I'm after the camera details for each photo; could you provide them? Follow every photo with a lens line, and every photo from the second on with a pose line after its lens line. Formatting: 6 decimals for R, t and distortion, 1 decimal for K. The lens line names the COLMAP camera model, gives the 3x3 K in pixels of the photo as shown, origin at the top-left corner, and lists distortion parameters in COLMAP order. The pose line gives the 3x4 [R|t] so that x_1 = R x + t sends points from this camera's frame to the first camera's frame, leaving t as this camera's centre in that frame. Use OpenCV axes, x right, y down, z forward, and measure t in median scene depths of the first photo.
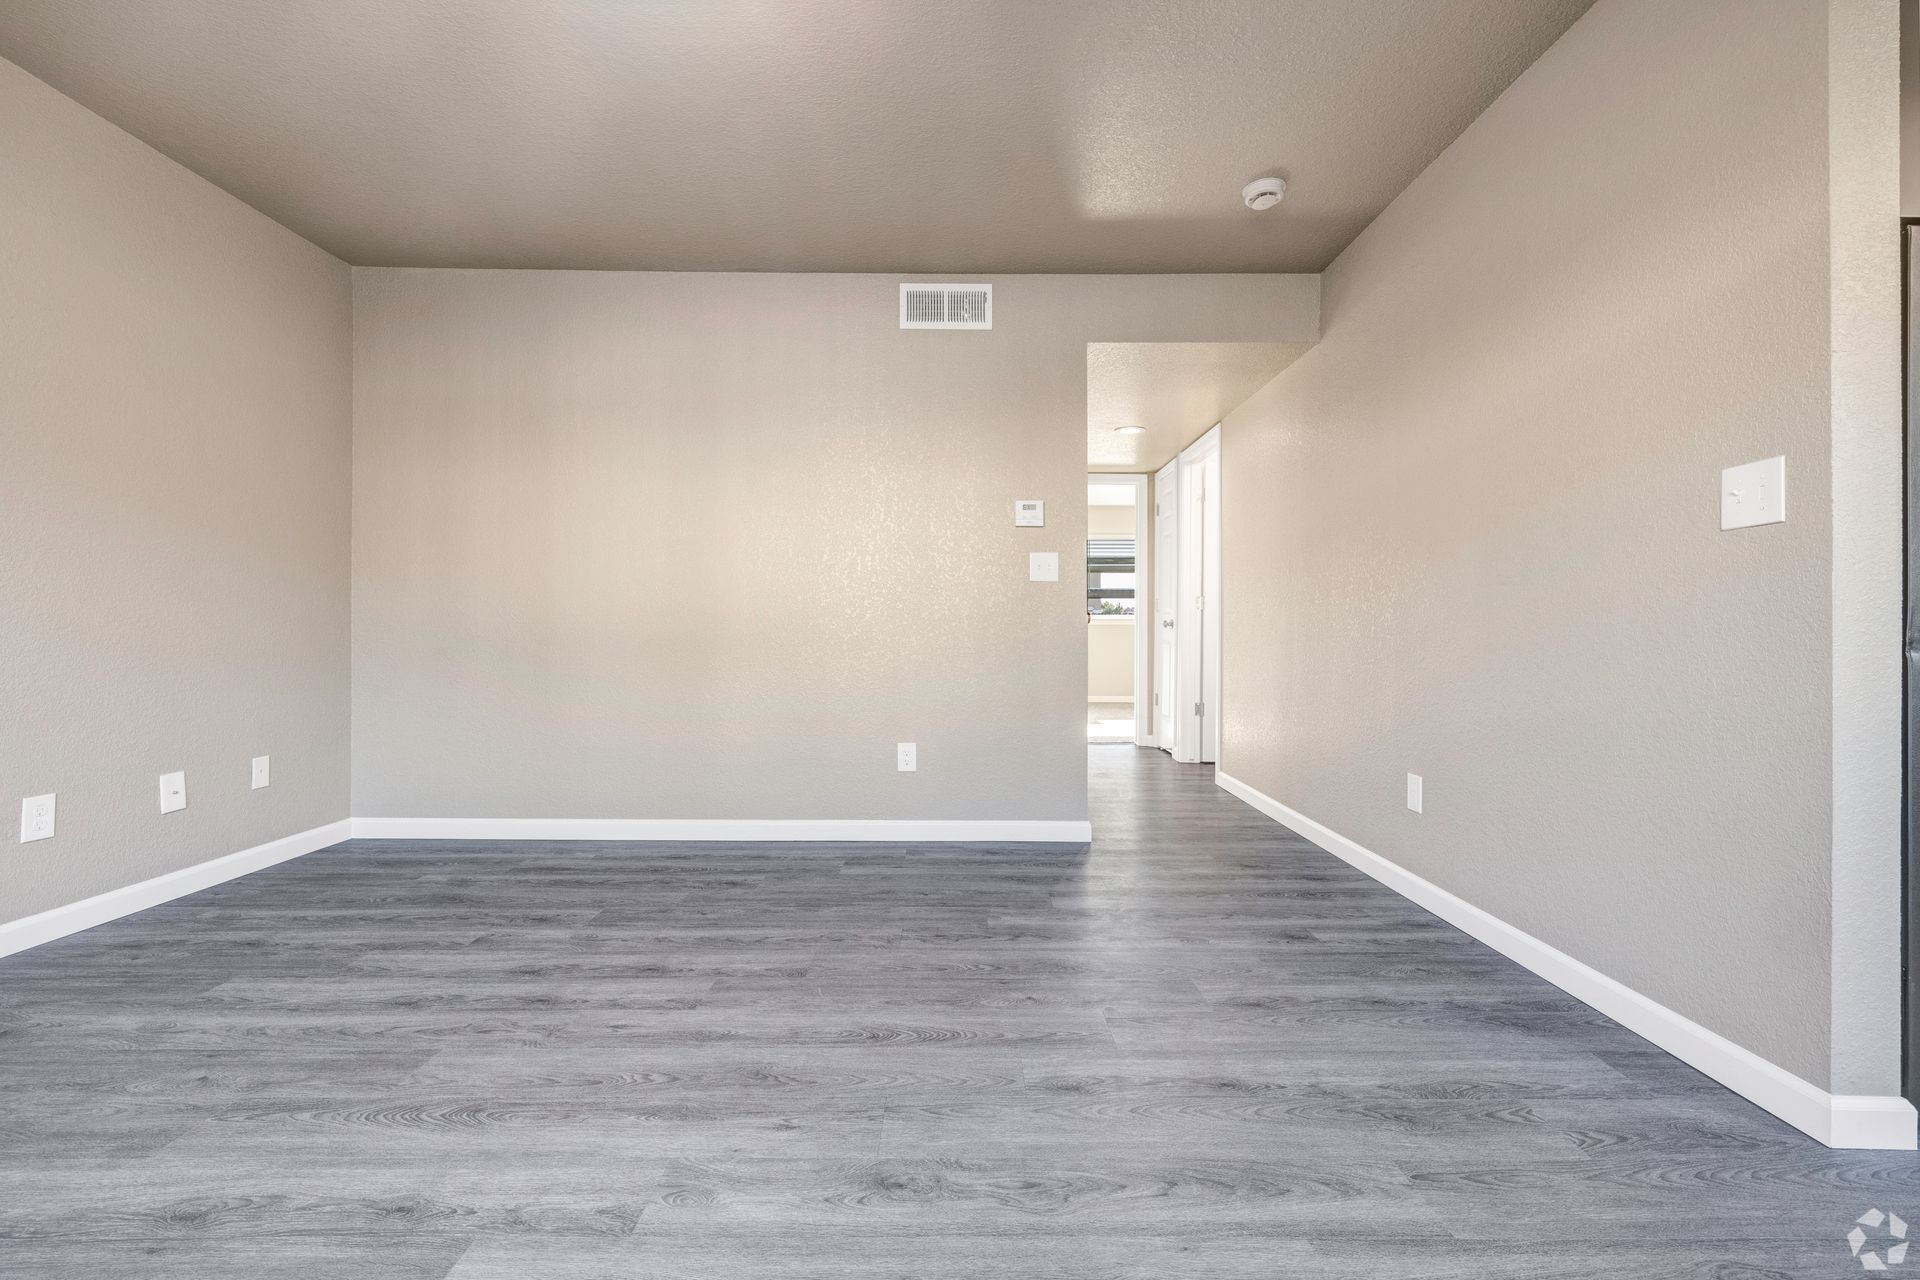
lens RADIAL K [[806.8, 0, 964.6], [0, 806.8, 646.7], [0, 0, 1]] dist [-0.001482, 0.000379]
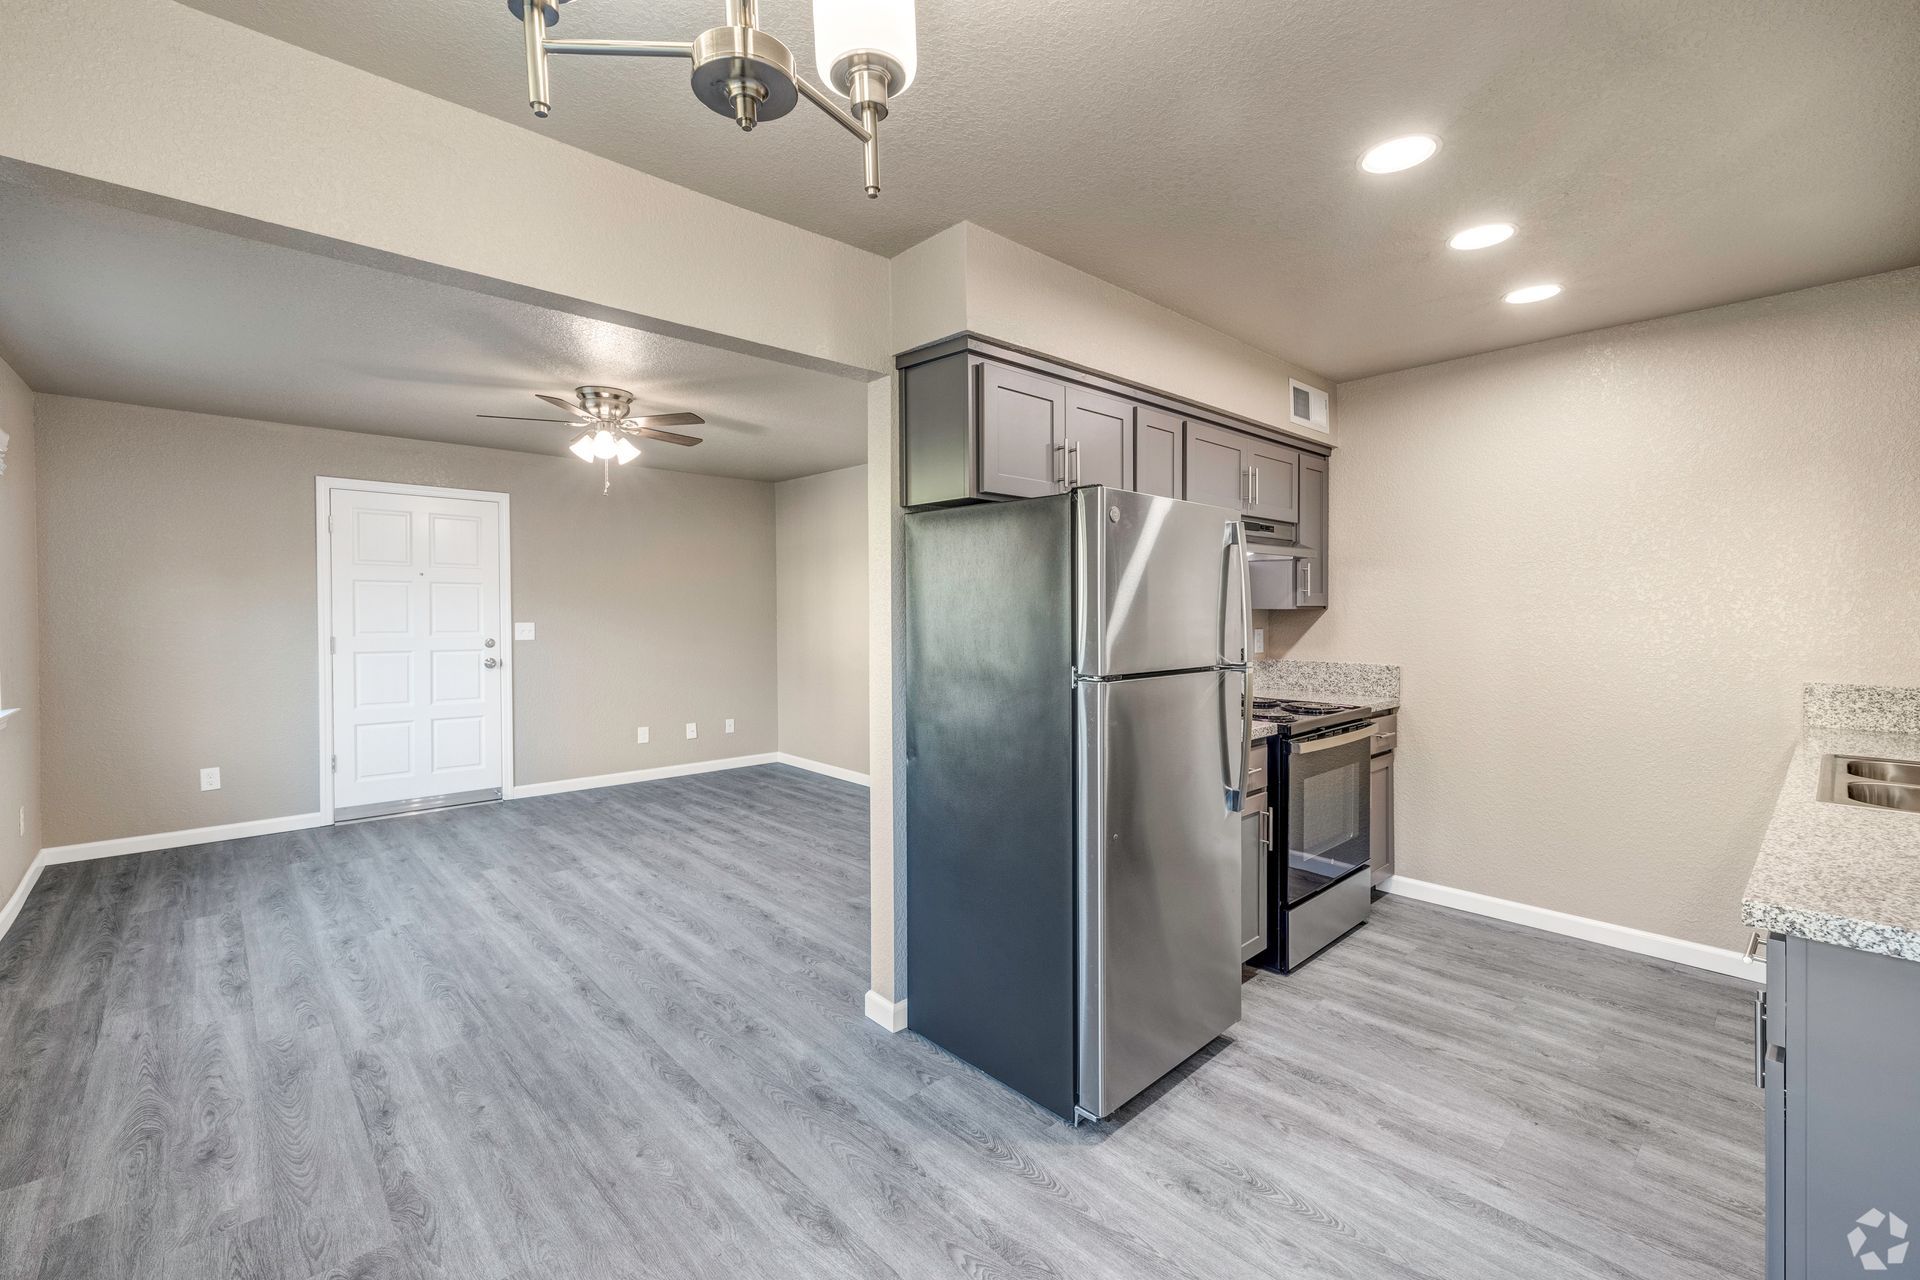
lens RADIAL K [[806.8, 0, 971.7], [0, 806.8, 639.4], [0, 0, 1]] dist [-0.001482, 0.000379]
pose [[0.683325, 0.023099, -0.729749, 1.743865], [-0.013283, 0.999727, 0.019207, -0.195485], [0.729994, -0.003431, 0.683445, -0.066117]]
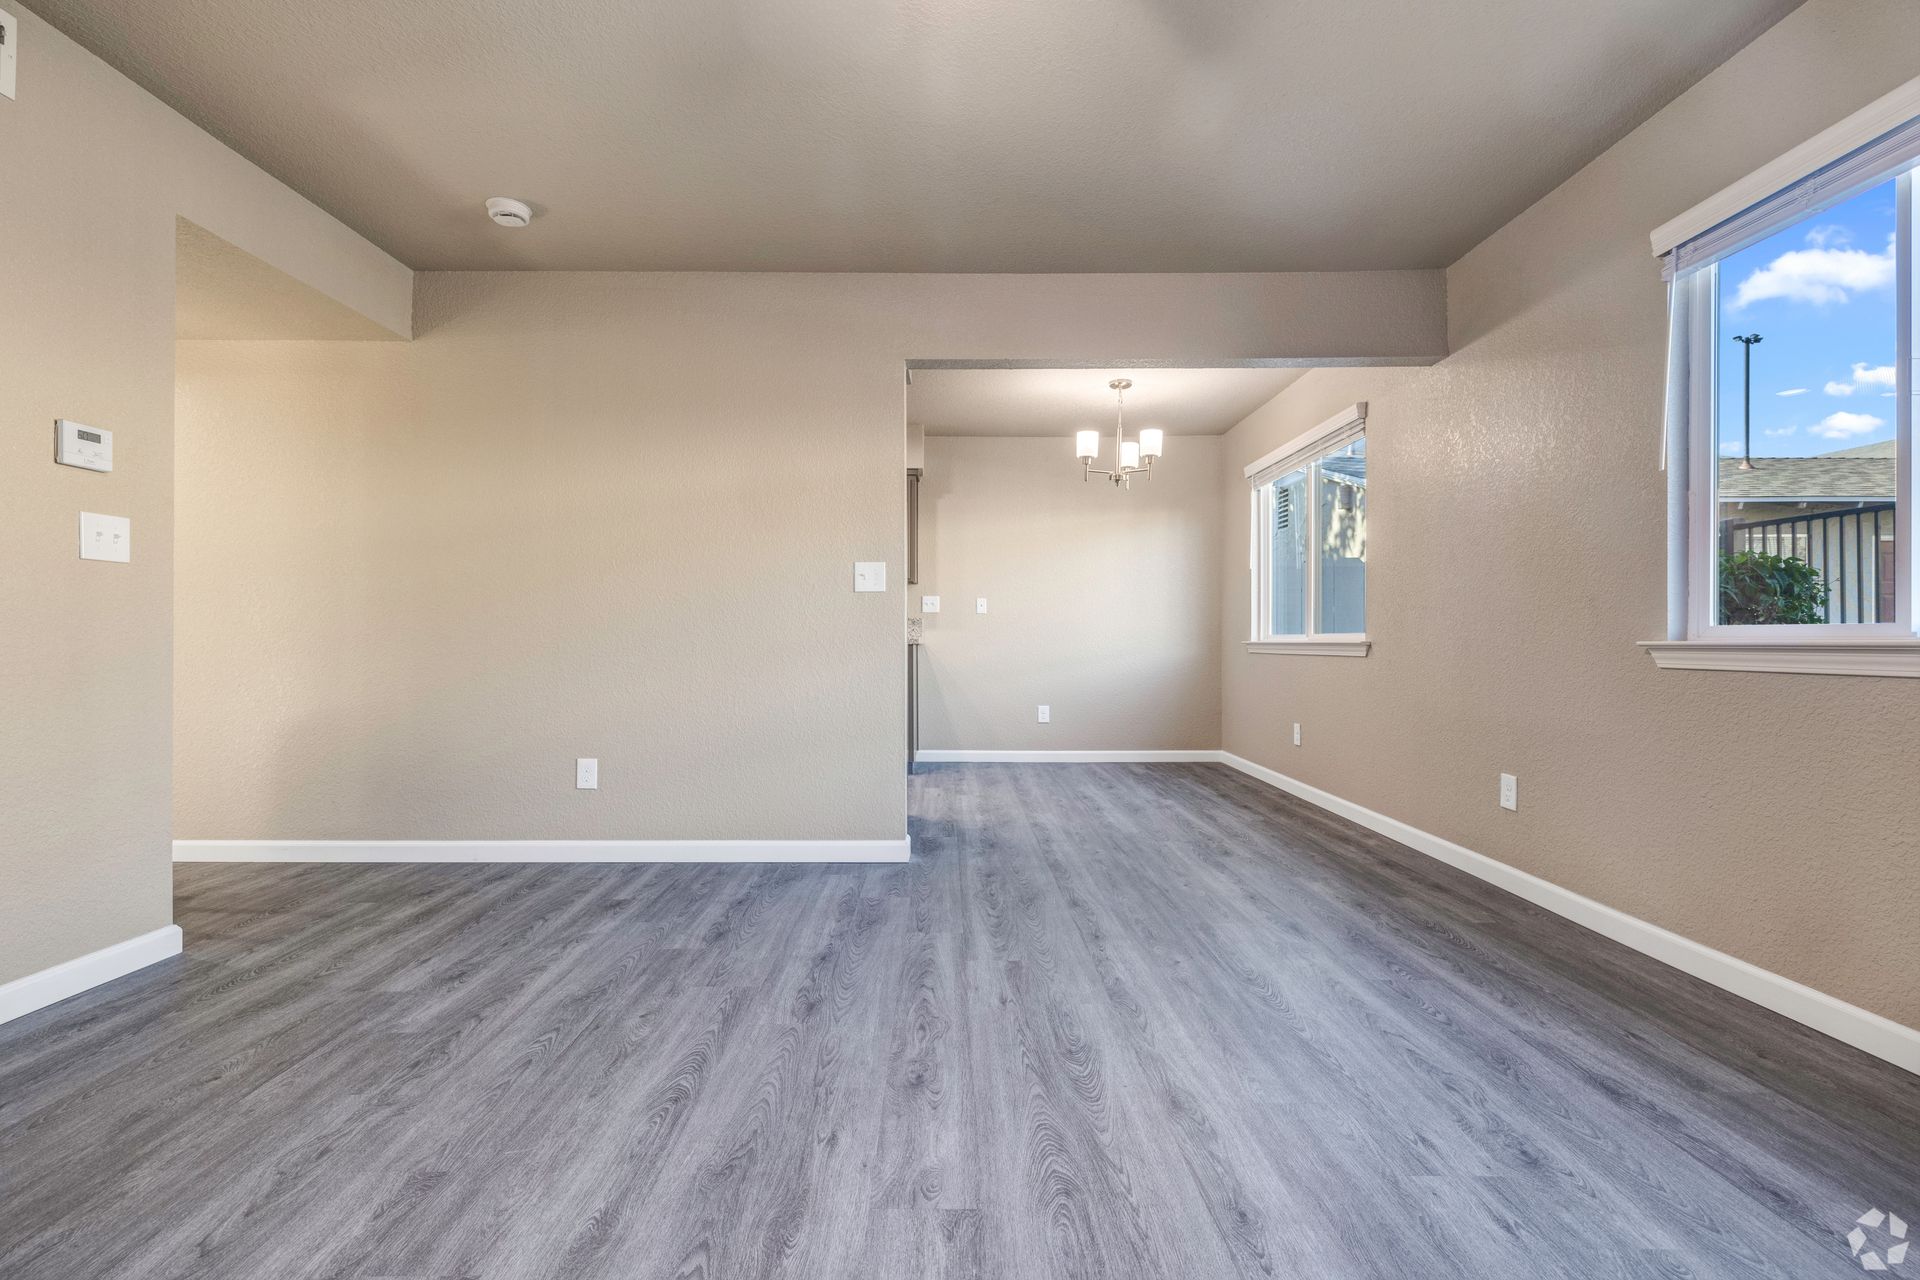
lens RADIAL K [[806.8, 0, 941.9], [0, 806.8, 642.2], [0, 0, 1]] dist [-0.001482, 0.000379]
pose [[0.012100, -0.005281, 0.999913, -0.840194], [0.018308, 0.999820, 0.005059, -0.015725], [-0.999759, 0.018245, 0.012195, 0.581166]]
